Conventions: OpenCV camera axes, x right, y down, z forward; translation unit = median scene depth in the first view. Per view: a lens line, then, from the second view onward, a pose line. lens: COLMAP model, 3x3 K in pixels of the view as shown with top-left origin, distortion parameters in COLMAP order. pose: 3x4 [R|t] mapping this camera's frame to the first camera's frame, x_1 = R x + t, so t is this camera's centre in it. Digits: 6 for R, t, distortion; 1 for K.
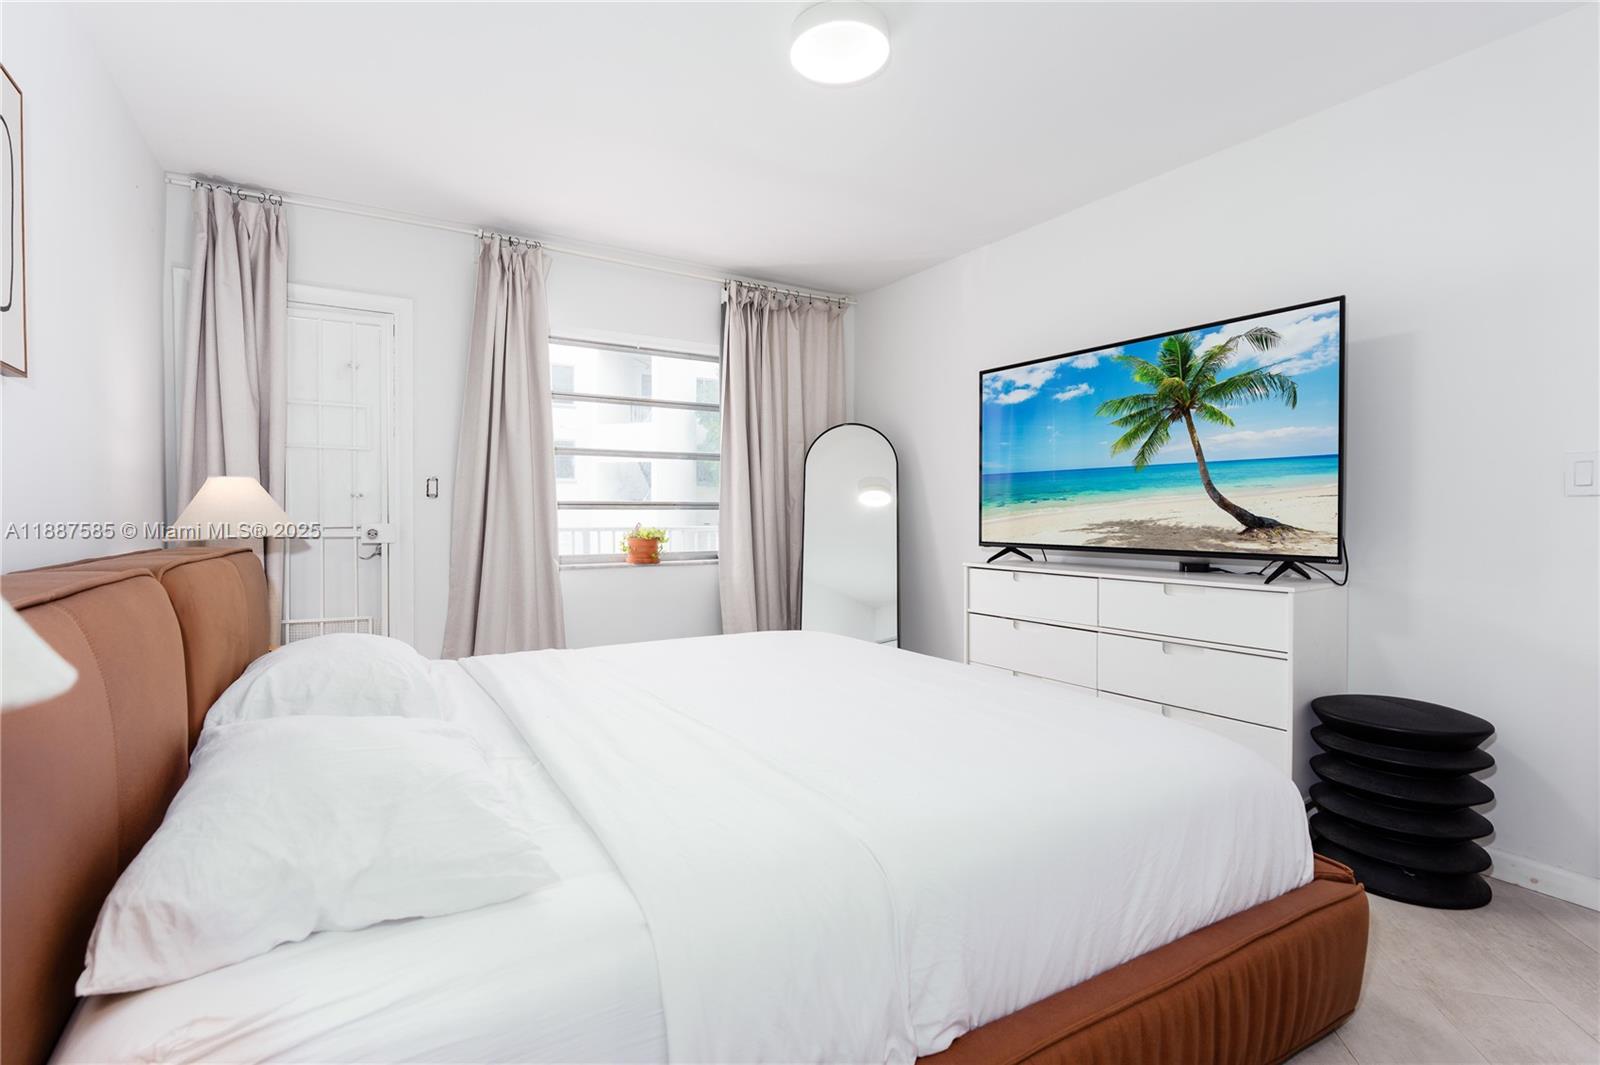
lens RADIAL K [[711.3, 0, 798.4], [0, 711.3, 530.9], [0, 0, 1]] dist [-0.006435, 0.001546]
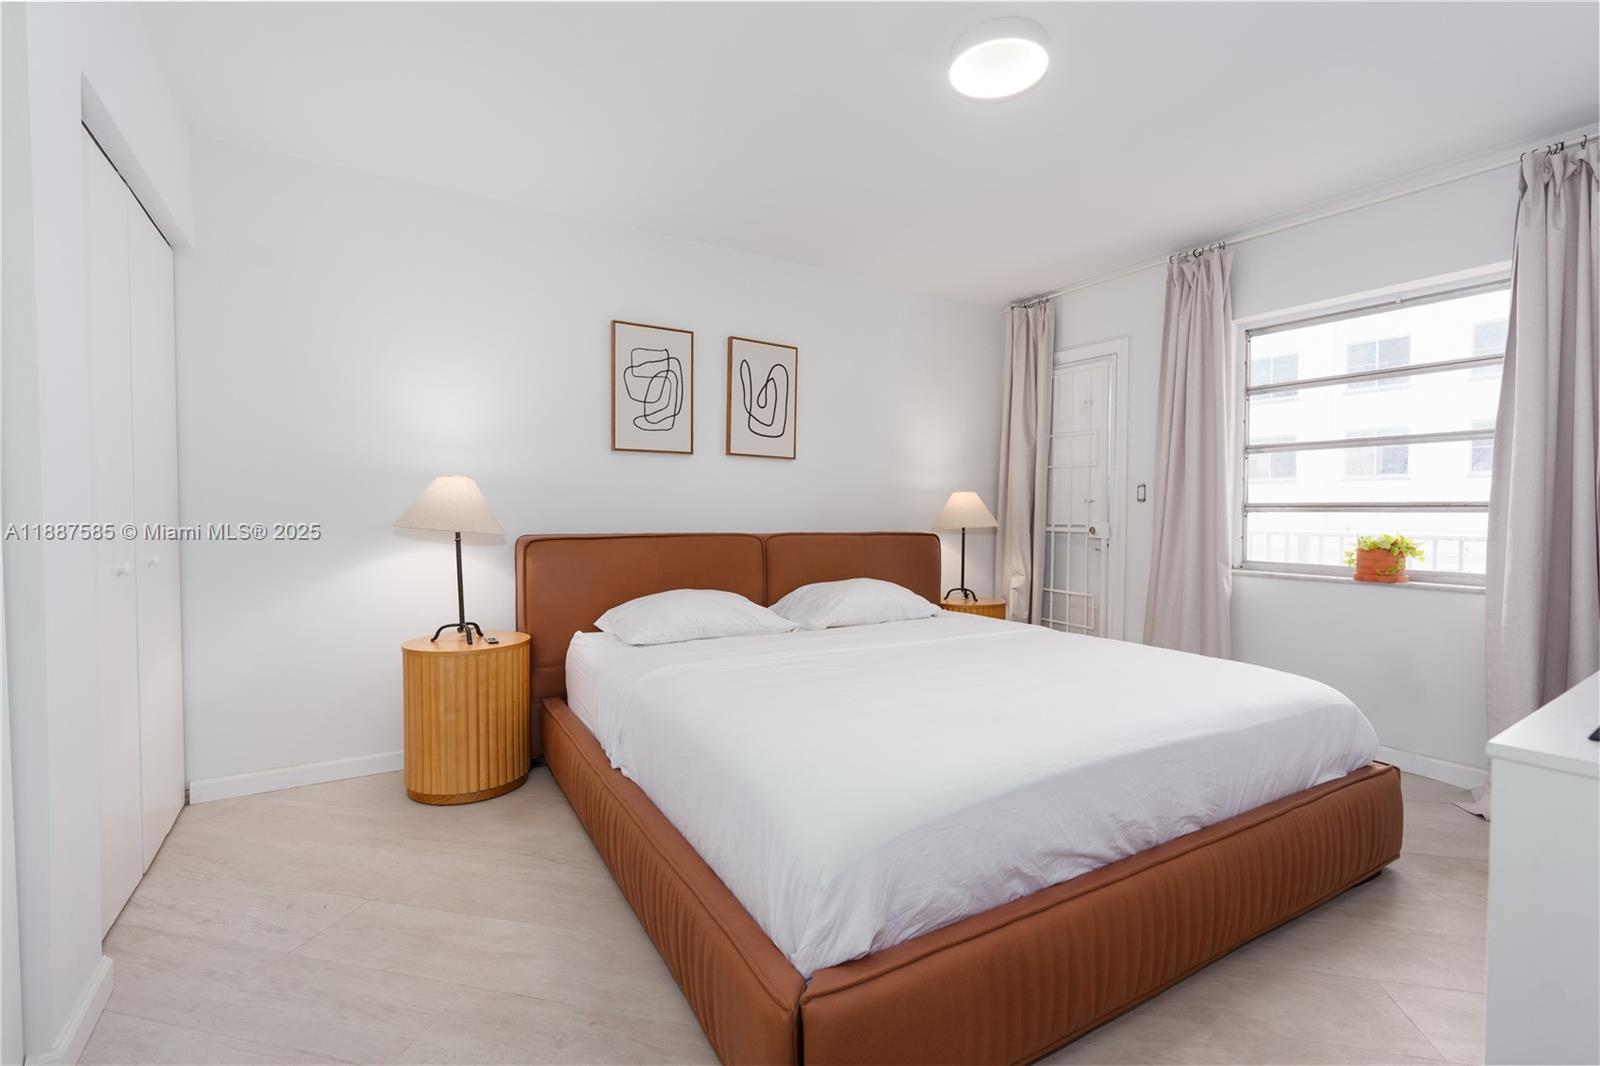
lens RADIAL K [[711.3, 0, 798.4], [0, 711.3, 531.4], [0, 0, 1]] dist [-0.006435, 0.001546]
pose [[0.044843, 0.026173, -0.998651, 0.578113], [-0.029486, 0.999256, 0.024865, -0.009814], [0.998559, 0.028331, 0.045581, 0.358830]]
